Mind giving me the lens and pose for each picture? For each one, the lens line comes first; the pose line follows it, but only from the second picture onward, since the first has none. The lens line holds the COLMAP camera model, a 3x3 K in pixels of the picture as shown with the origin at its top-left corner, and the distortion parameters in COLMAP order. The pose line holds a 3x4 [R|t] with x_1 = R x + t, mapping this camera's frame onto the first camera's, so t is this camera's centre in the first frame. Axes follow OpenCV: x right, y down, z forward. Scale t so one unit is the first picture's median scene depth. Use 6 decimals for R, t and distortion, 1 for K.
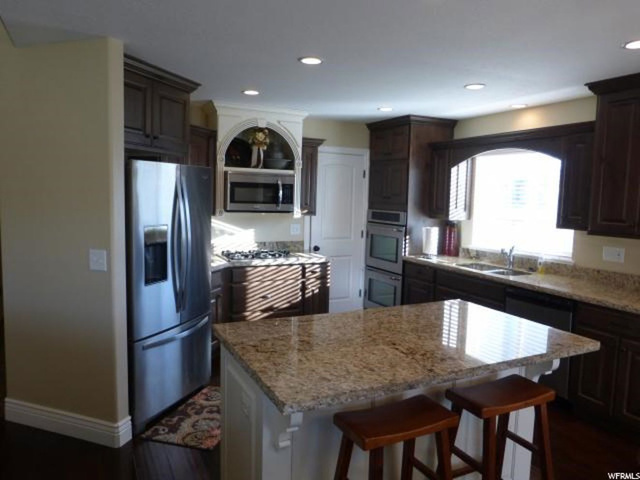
lens RADIAL K [[476.3, 0, 320.0], [0, 476.3, 240.0], [0, 0, 1]] dist [-0.031988, 0.004339]
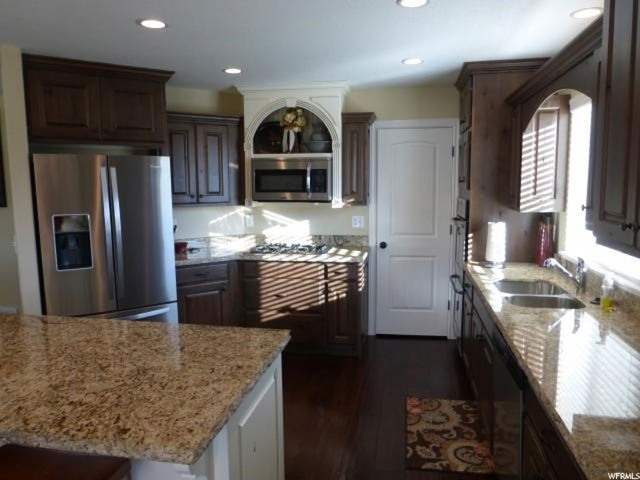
lens RADIAL K [[476.3, 0, 320.0], [0, 476.3, 240.0], [0, 0, 1]] dist [-0.031988, 0.004339]
pose [[0.798022, 0.042000, -0.601162, 0.466144], [-0.030447, 0.999104, 0.029386, -0.014160], [0.601858, -0.005147, 0.798586, 0.309532]]
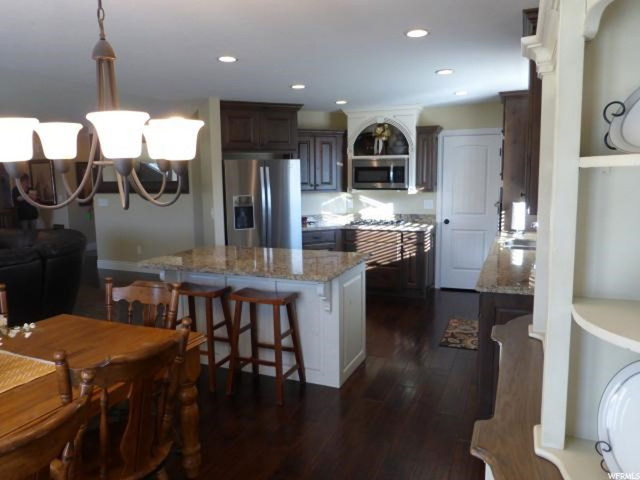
lens RADIAL K [[476.3, 0, 320.0], [0, 476.3, 240.0], [0, 0, 1]] dist [-0.031988, 0.004339]
pose [[0.654602, 0.066049, -0.753083, 0.749974], [-0.042969, 0.997816, 0.050163, 0.020535], [0.754752, -0.000478, 0.656010, 0.032521]]
